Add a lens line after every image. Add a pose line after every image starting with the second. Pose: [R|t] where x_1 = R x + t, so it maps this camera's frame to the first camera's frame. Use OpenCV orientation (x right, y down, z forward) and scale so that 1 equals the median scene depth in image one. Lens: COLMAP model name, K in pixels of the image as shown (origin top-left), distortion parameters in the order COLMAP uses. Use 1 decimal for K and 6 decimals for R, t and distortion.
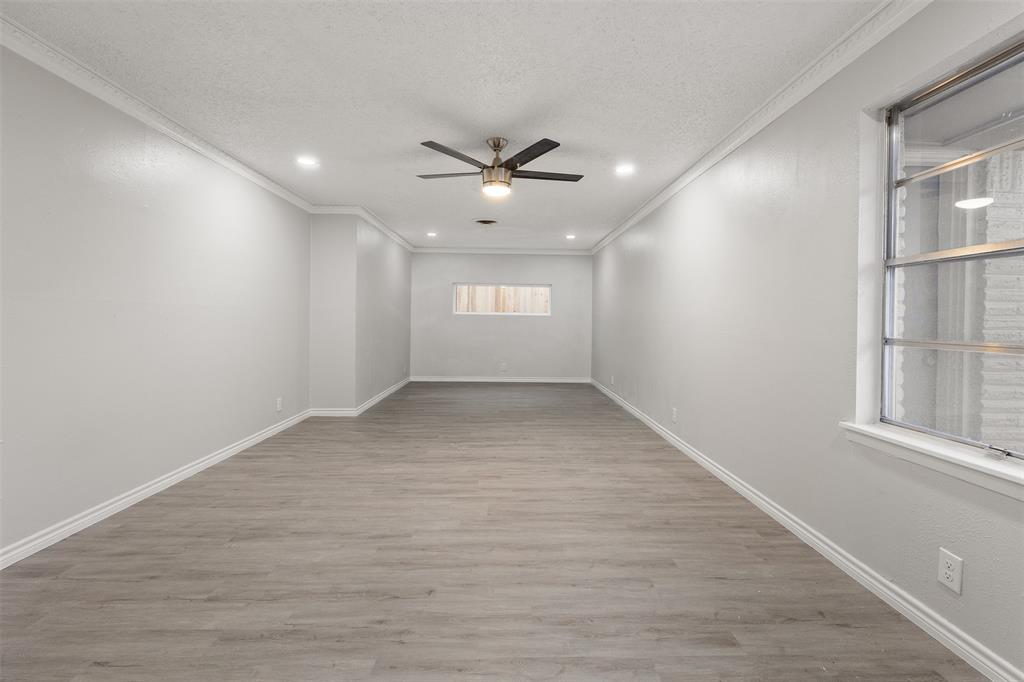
lens RADIAL K [[459.7, 0, 514.3], [0, 459.7, 319.6], [0, 0, 1]] dist [-0.001977, -0.000151]
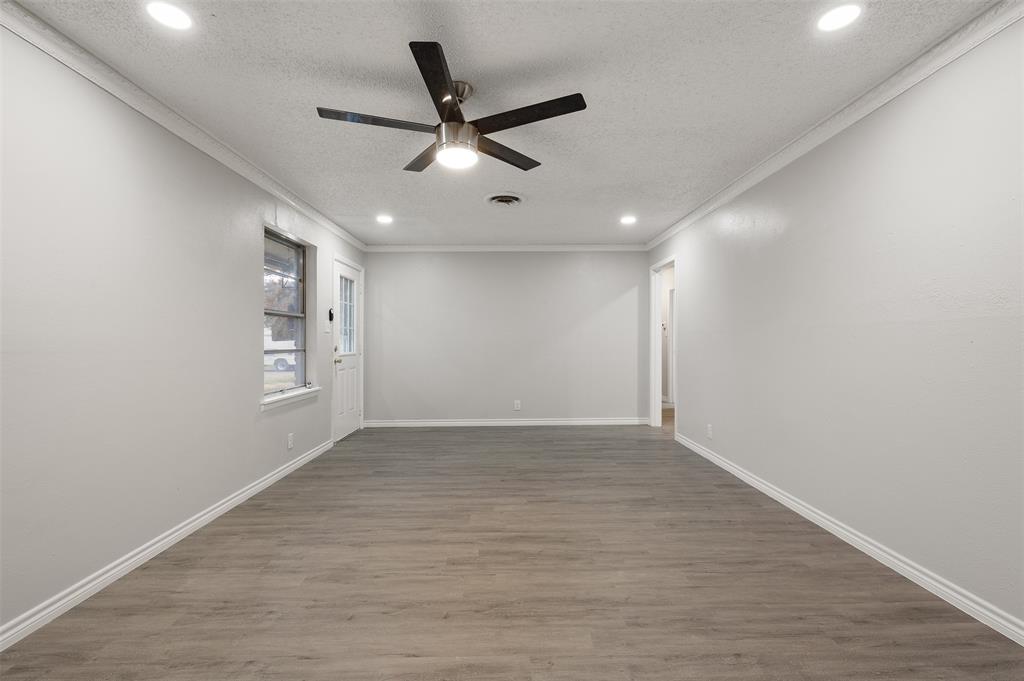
lens RADIAL K [[431.2, 0, 512.0], [0, 431.2, 340.5], [0, 0, 1]] dist [-0.000797, -0.000154]
pose [[-0.999996, -0.002105, -0.002023, -0.145984], [-0.002107, 0.999997, 0.000754, -0.005080], [0.002021, 0.000759, -0.999998, 1.903772]]
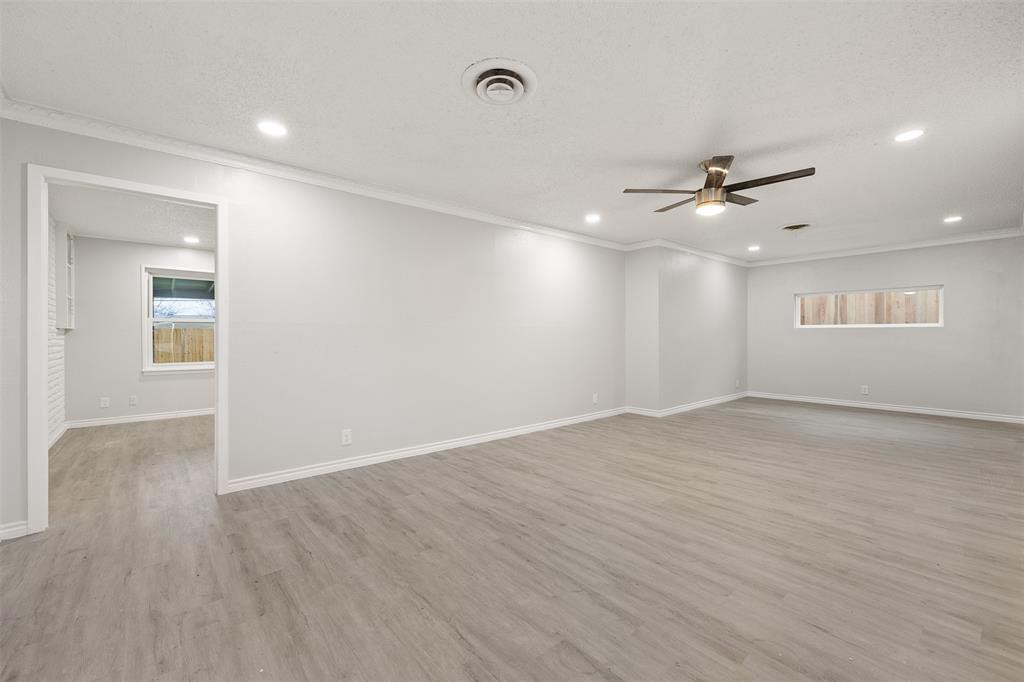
lens RADIAL K [[431.2, 0, 512.0], [0, 431.2, 341.0], [0, 0, 1]] dist [-0.000797, -0.000154]
pose [[0.619398, -0.003260, -0.785070, 0.516897], [0.011190, 0.999926, 0.004677, 0.009660], [0.784997, -0.011682, 0.619389, 0.036764]]
